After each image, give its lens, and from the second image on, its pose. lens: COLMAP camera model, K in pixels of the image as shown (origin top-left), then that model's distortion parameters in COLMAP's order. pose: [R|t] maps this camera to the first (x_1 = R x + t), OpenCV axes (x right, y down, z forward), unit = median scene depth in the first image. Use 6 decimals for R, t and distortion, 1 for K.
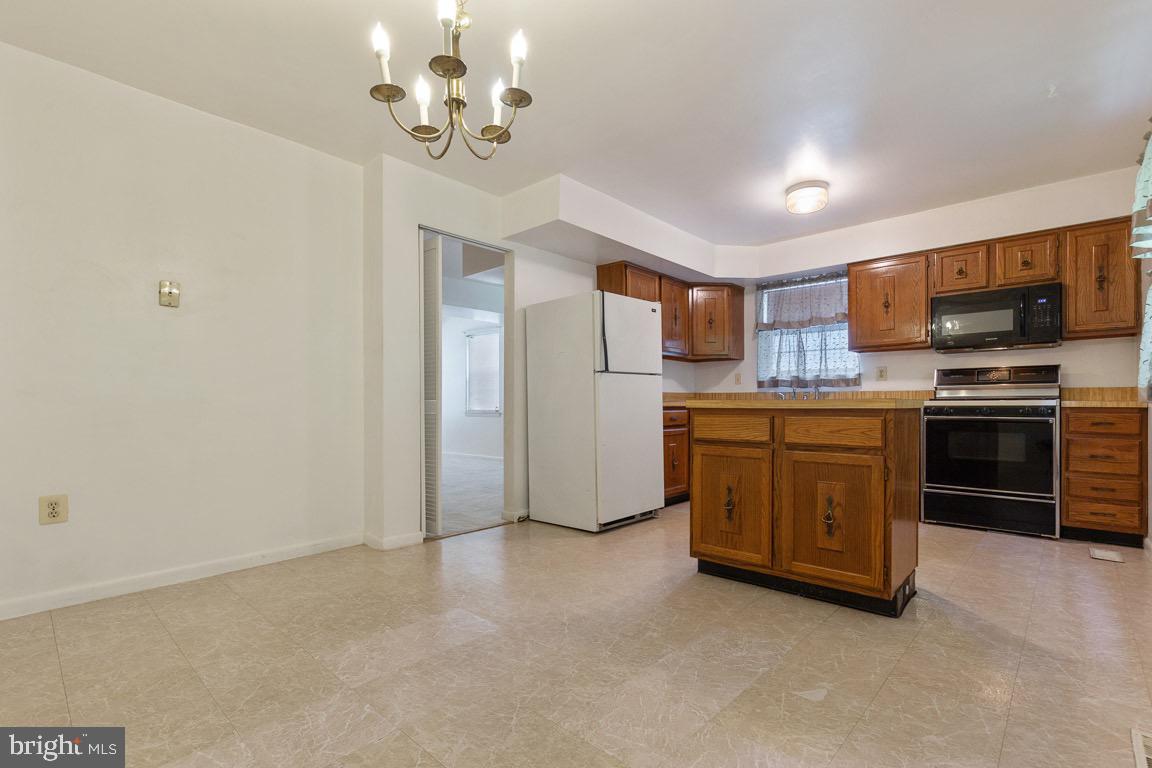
lens RADIAL K [[525.7, 0, 561.2], [0, 525.7, 407.2], [0, 0, 1]] dist [0.005580, -0.002456]
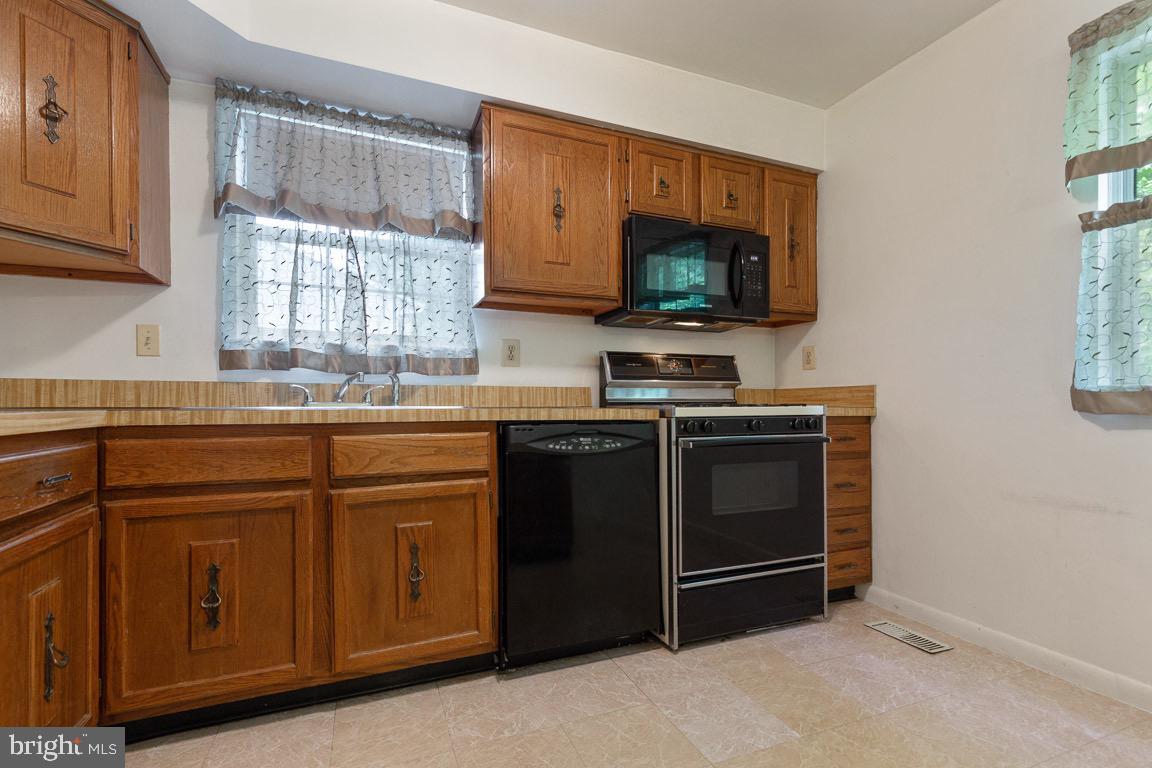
lens RADIAL K [[525.7, 0, 579.2], [0, 525.7, 406.2], [0, 0, 1]] dist [0.005580, -0.002456]
pose [[0.401361, -0.003510, 0.915913, 0.210120], [0.007881, 0.999969, 0.000379, -0.014826], [-0.915886, 0.007066, 0.401376, 0.941983]]
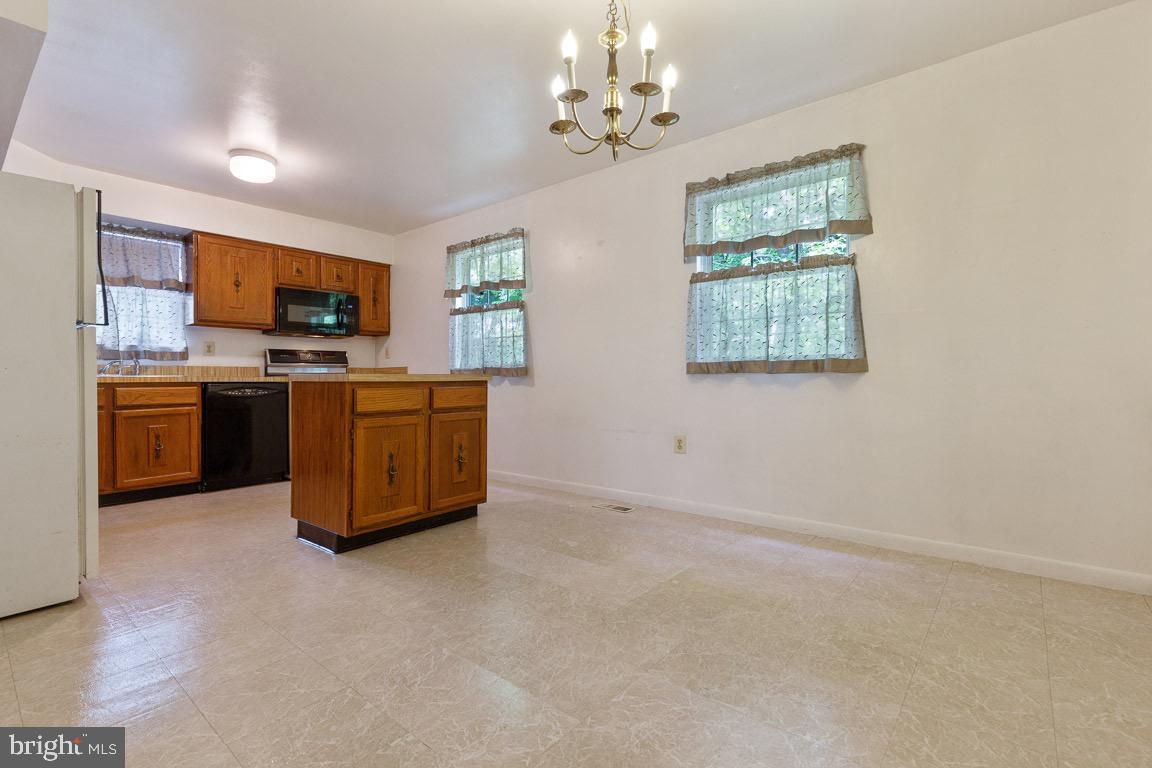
lens RADIAL K [[525.7, 0, 588.3], [0, 525.7, 369.8], [0, 0, 1]] dist [0.005580, -0.002456]
pose [[-0.081153, 0.017936, 0.996540, -0.556689], [0.013410, 0.999767, -0.016902, 0.002190], [-0.996611, 0.011992, -0.081374, 0.478980]]
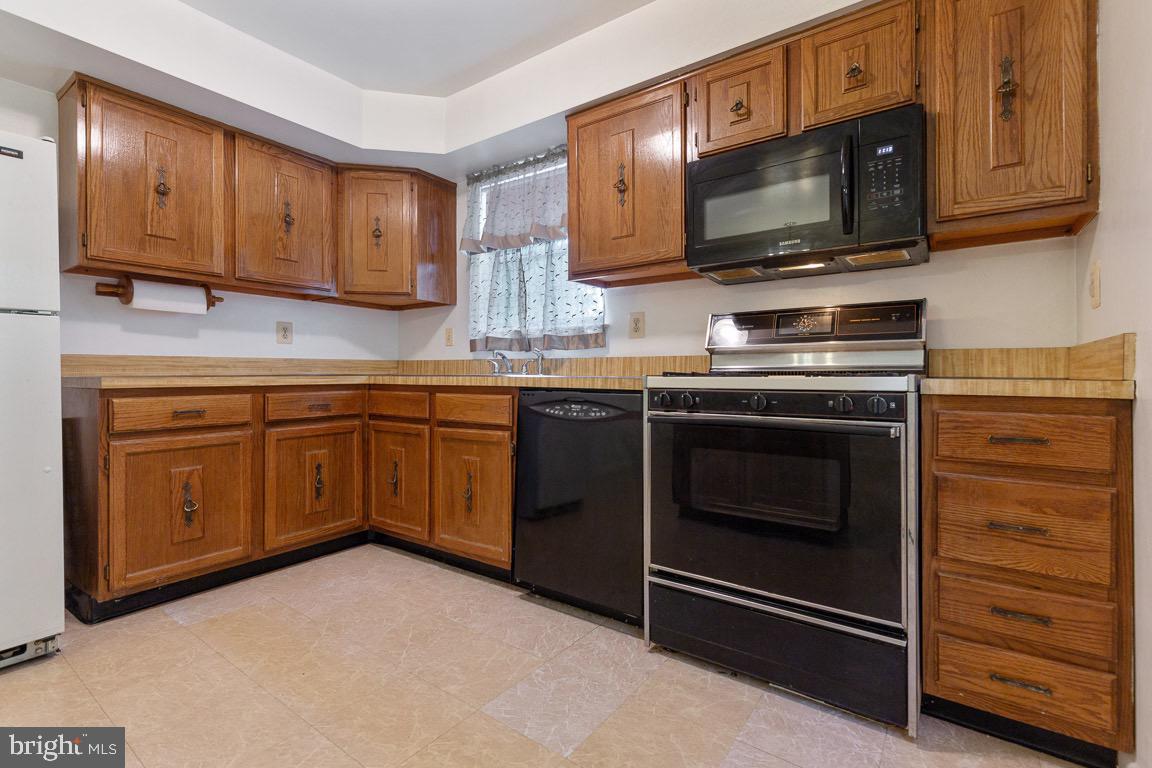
lens RADIAL K [[525.7, 0, 561.5], [0, 525.7, 375.3], [0, 0, 1]] dist [0.005580, -0.002456]
pose [[0.991605, 0.001235, 0.129296, 0.592980], [-0.000551, 0.999986, -0.005328, -0.011658], [-0.129301, 0.005212, 0.991592, 0.605747]]
